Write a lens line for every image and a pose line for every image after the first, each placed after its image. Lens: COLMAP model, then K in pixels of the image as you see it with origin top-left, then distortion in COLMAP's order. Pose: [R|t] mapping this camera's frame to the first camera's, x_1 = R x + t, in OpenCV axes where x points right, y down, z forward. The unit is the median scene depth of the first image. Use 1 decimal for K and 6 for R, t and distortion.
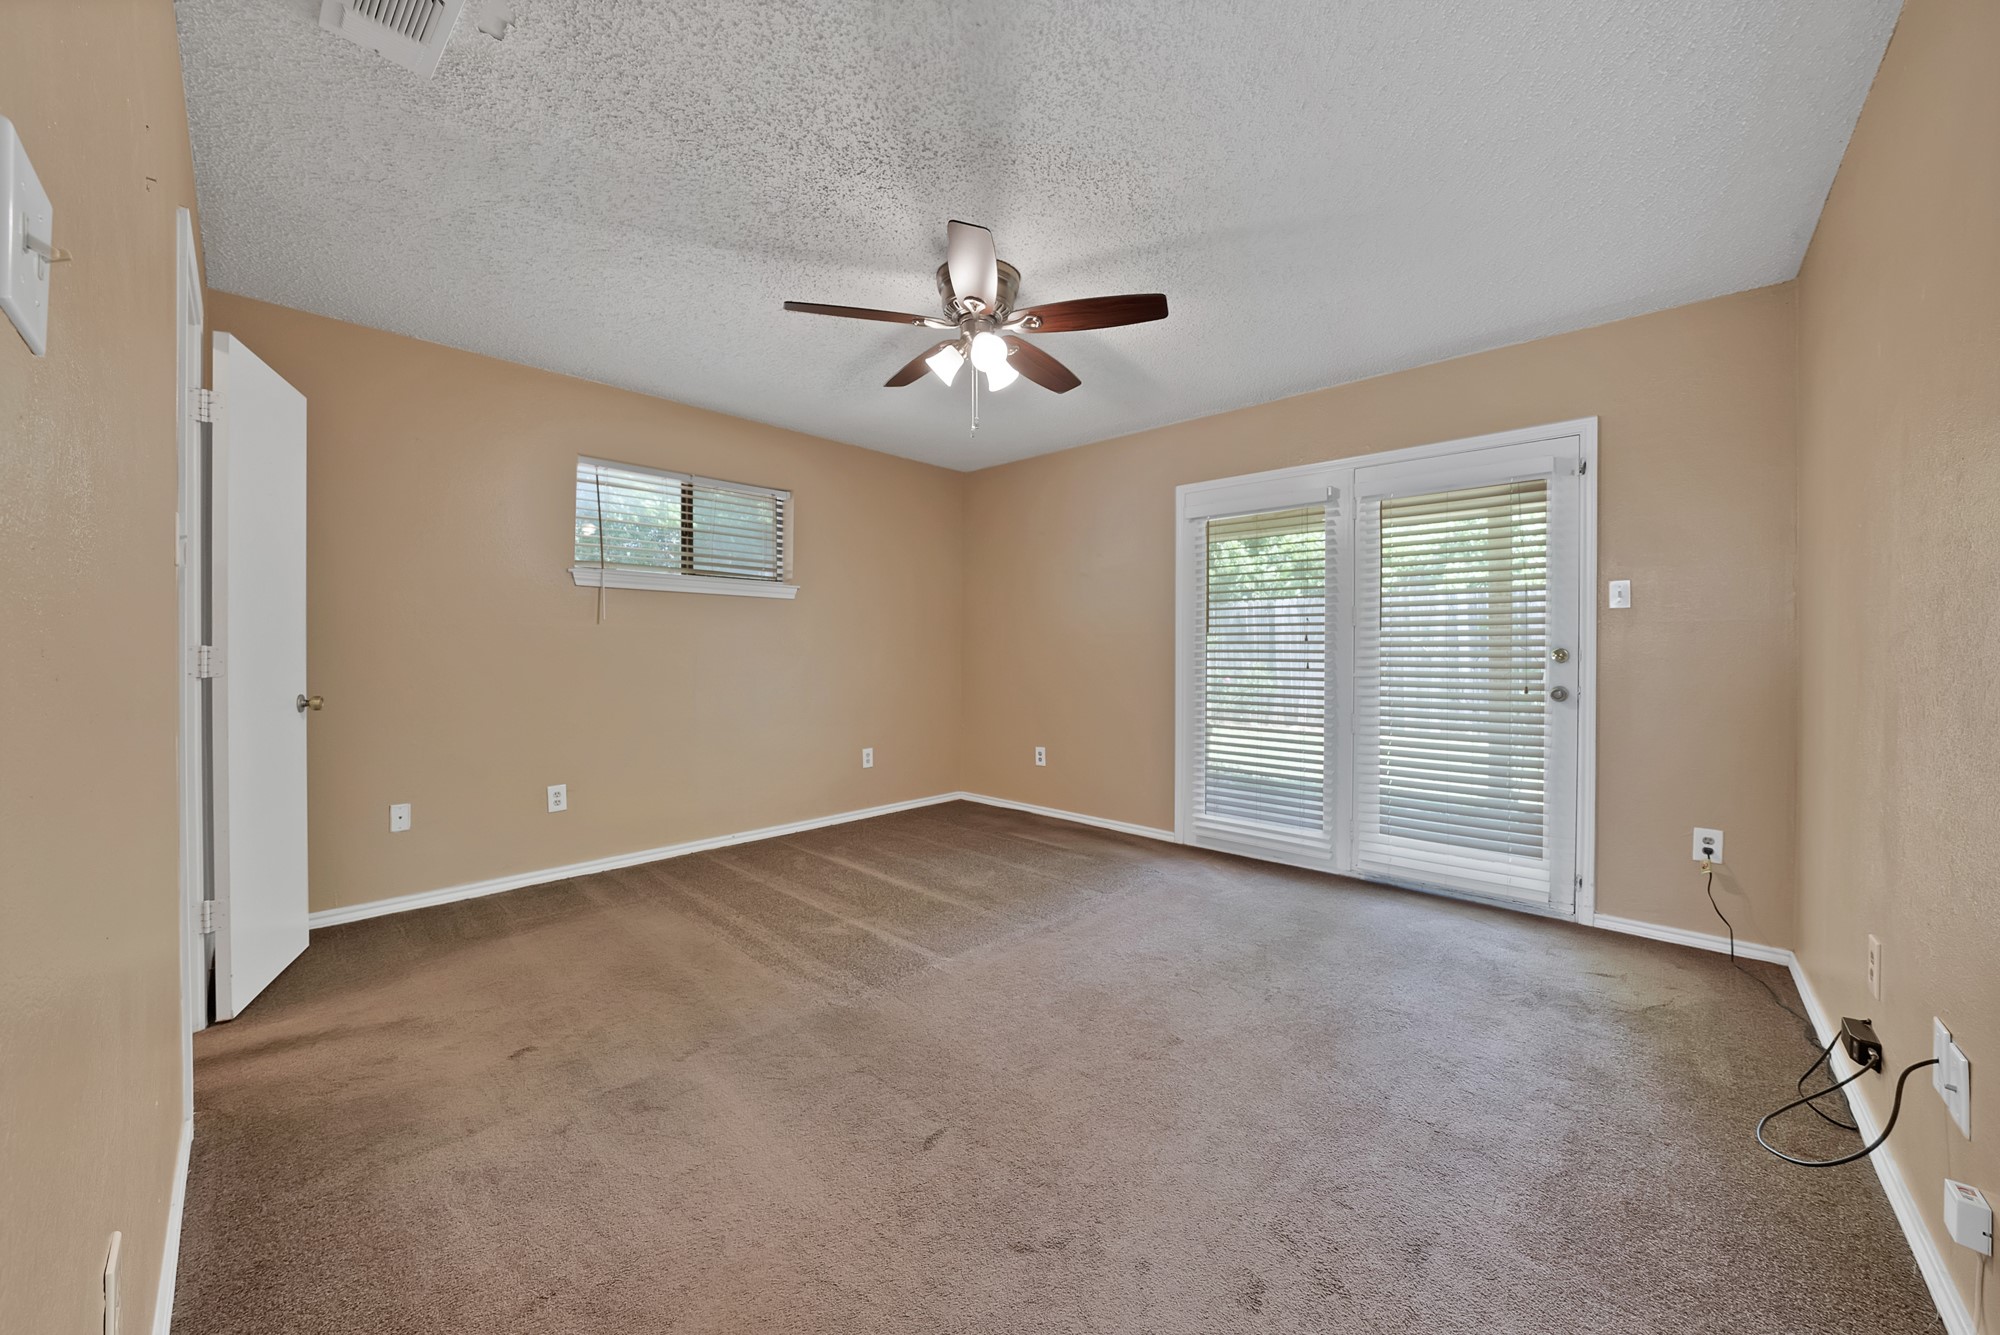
lens RADIAL K [[712.7, 0, 996.5], [0, 712.7, 660.6], [0, 0, 1]] dist [-0.028615, 0.007097]
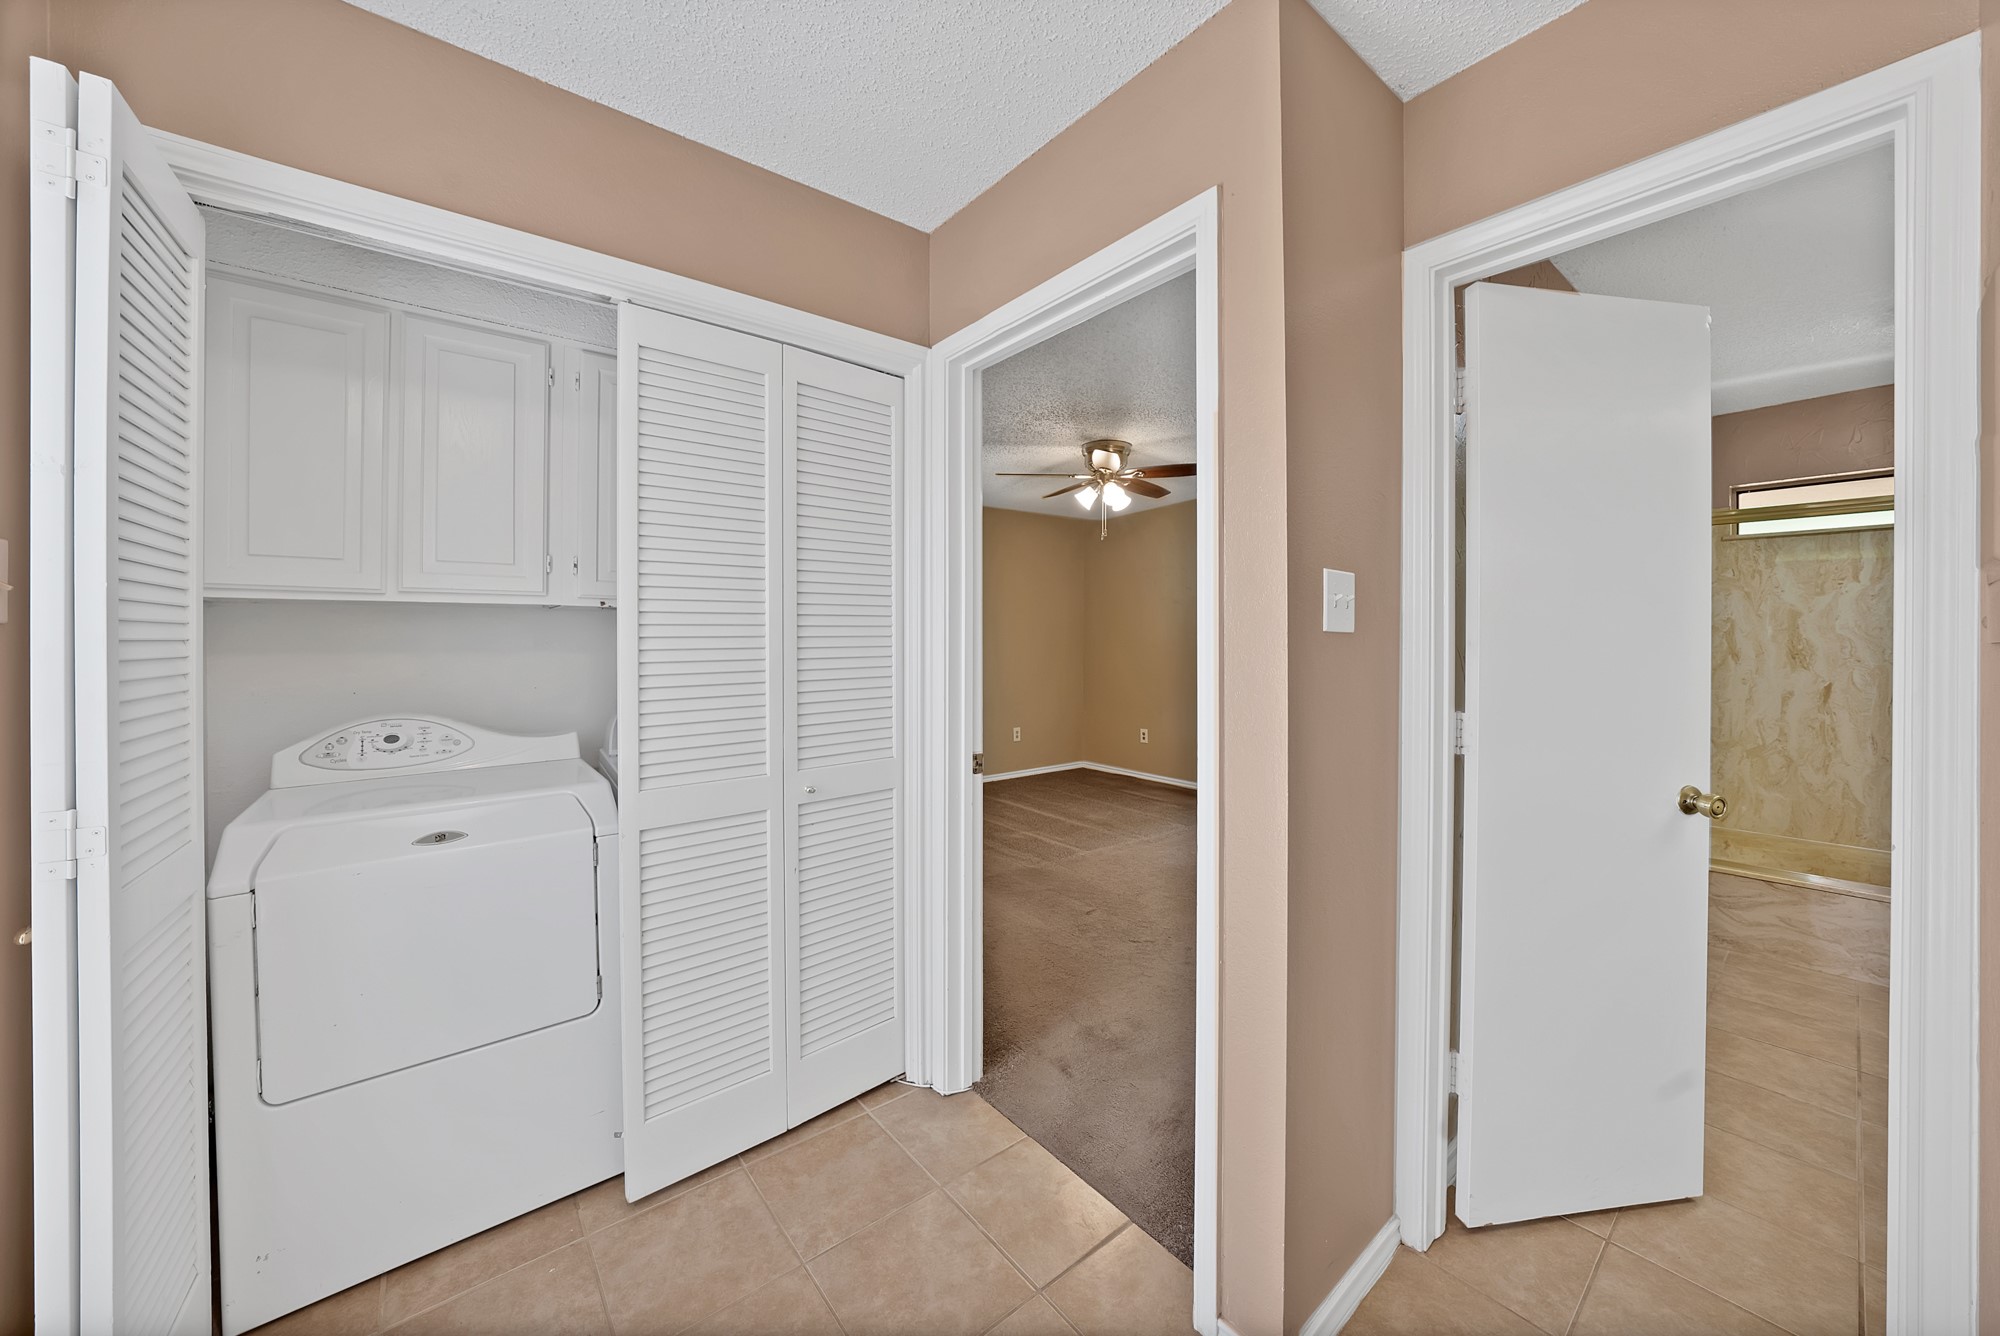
lens RADIAL K [[695.0, 0, 988.7], [0, 695.0, 648.0], [0, 0, 1]] dist [-0.026305, 0.000000]
pose [[0.987262, 0.000351, -0.159100, -0.030002], [-0.000351, 1.000000, 0.000030, -0.047206], [0.159100, 0.000026, 0.987262, -0.512412]]
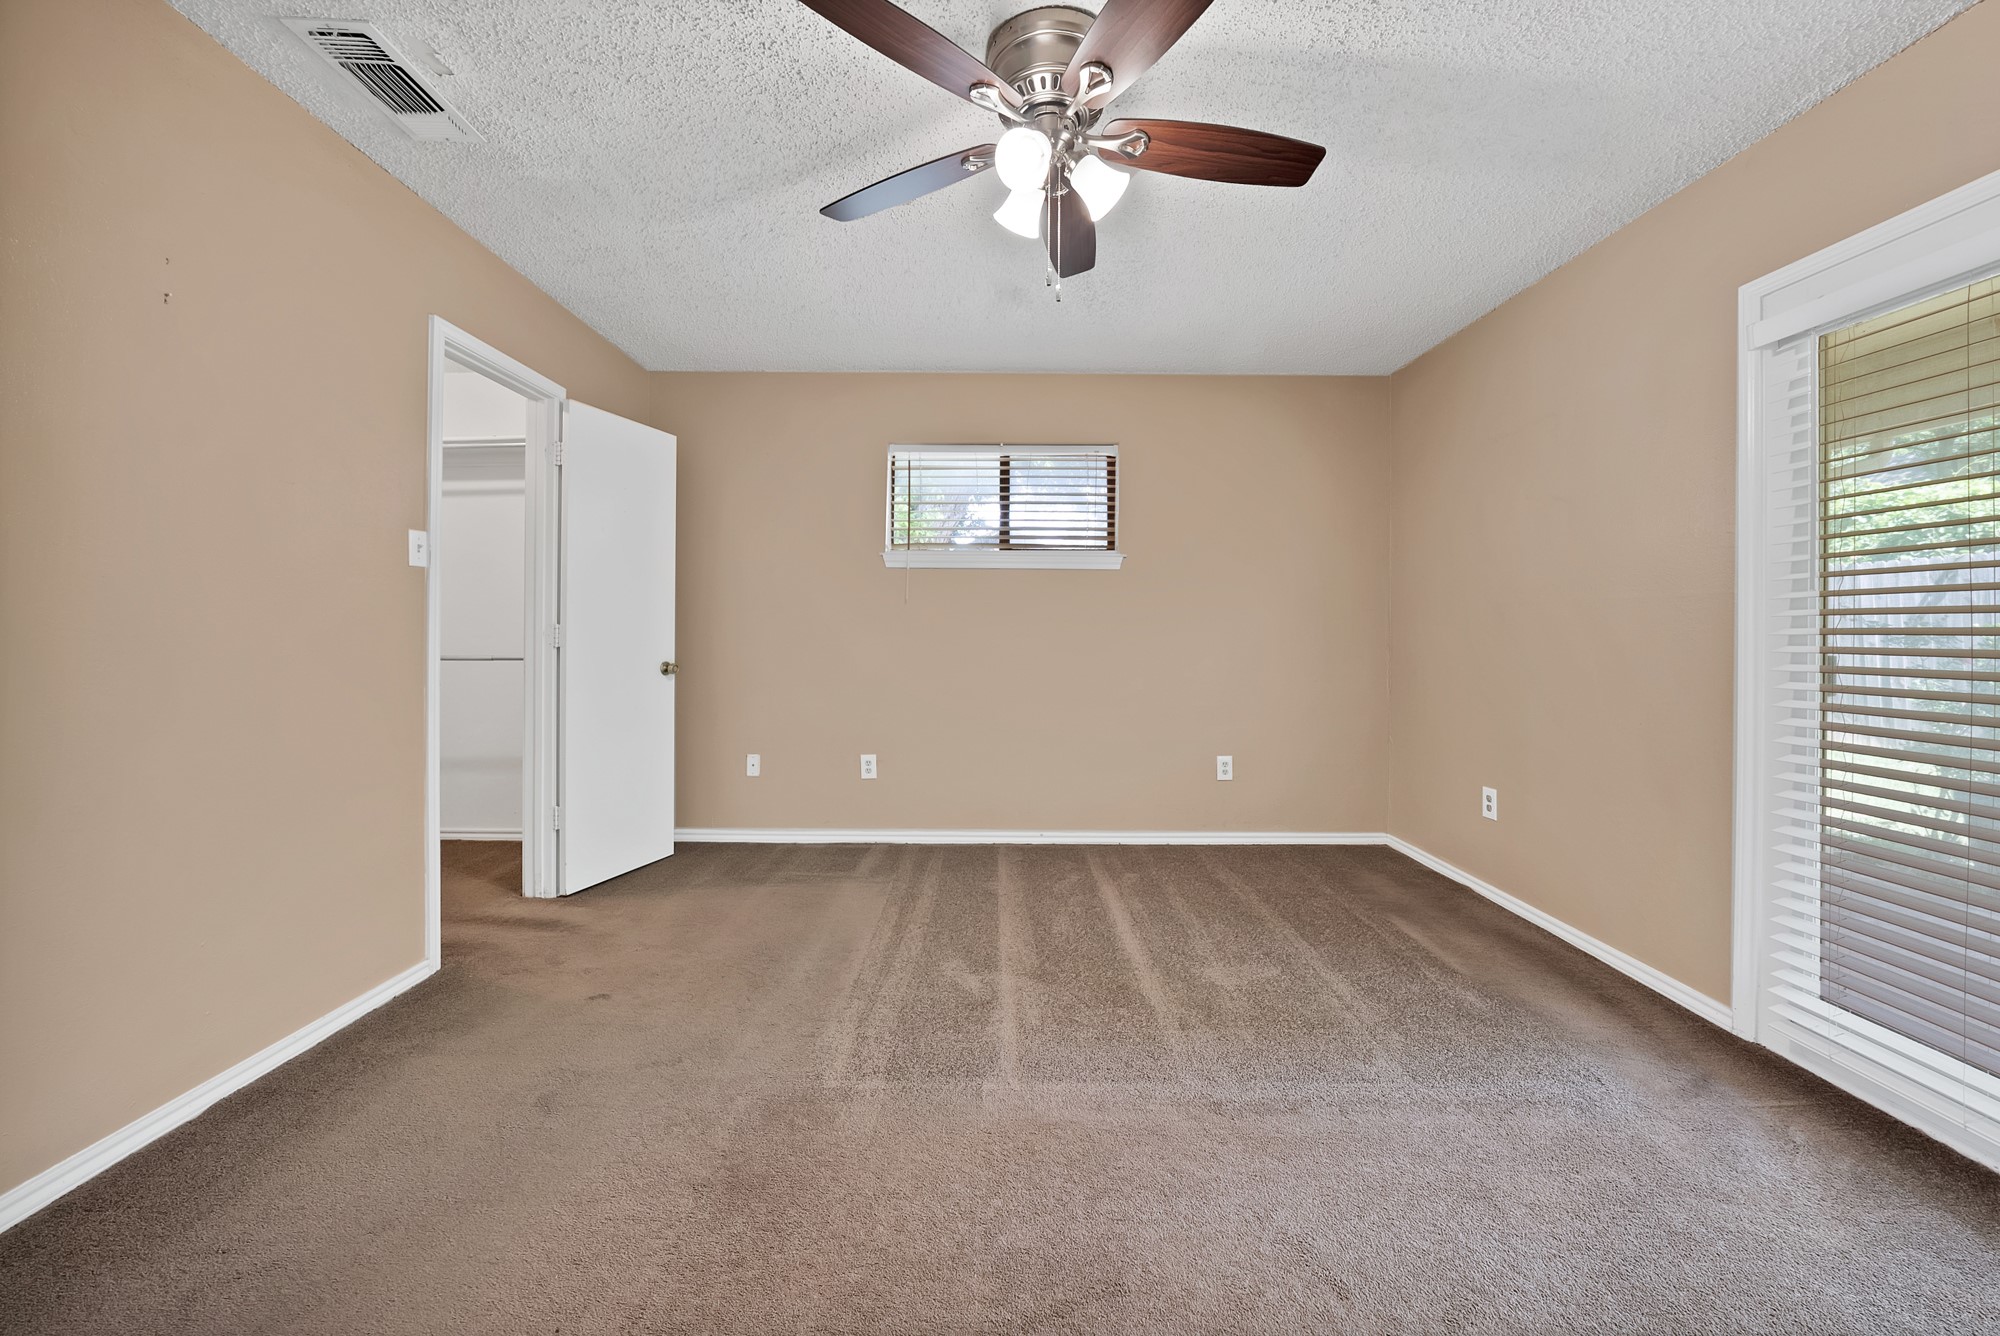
lens RADIAL K [[723.1, 0, 996.7], [0, 723.1, 634.7], [0, 0, 1]] dist [-0.027833, 0.007465]
pose [[0.688784, 0.005685, -0.724944, 0.322106], [-0.013374, 0.999899, -0.004866, -0.003234], [0.724843, 0.013047, 0.688790, 0.398802]]
